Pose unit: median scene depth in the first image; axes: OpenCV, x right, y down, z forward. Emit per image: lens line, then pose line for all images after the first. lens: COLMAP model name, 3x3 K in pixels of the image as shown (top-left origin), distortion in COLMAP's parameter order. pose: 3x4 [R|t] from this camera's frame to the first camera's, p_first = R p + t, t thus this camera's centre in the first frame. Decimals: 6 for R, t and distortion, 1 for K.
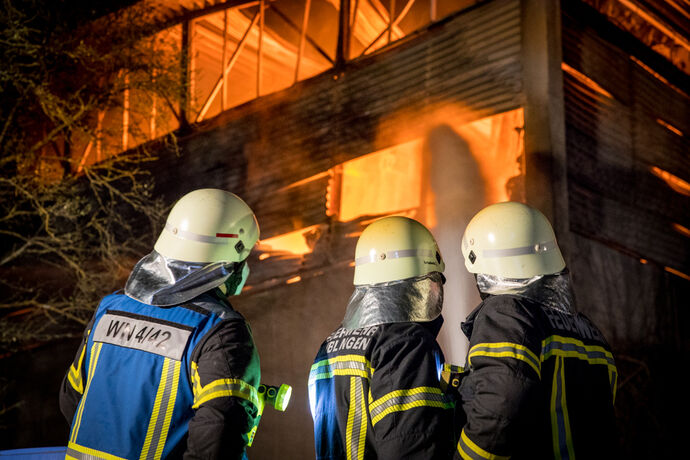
lens RADIAL K [[1296.9, 0, 345.0], [0, 1296.9, 230.0], [0, 0, 1]] dist [0.203149, 0.022962]
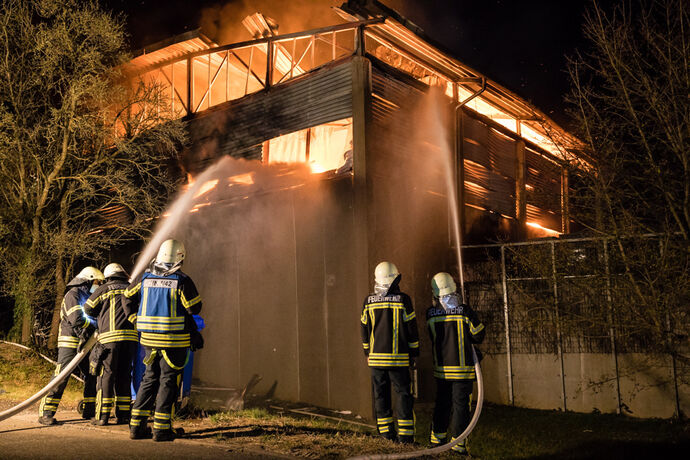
lens RADIAL K [[774.0, 0, 345.0], [0, 774.0, 230.0], [0, 0, 1]] dist [0.069820, 0.035234]
pose [[0.998412, -0.009735, 0.055492, 0.046293], [0.003028, 0.992808, 0.119678, -0.054258], [-0.056258, -0.119320, 0.991261, -0.198552]]
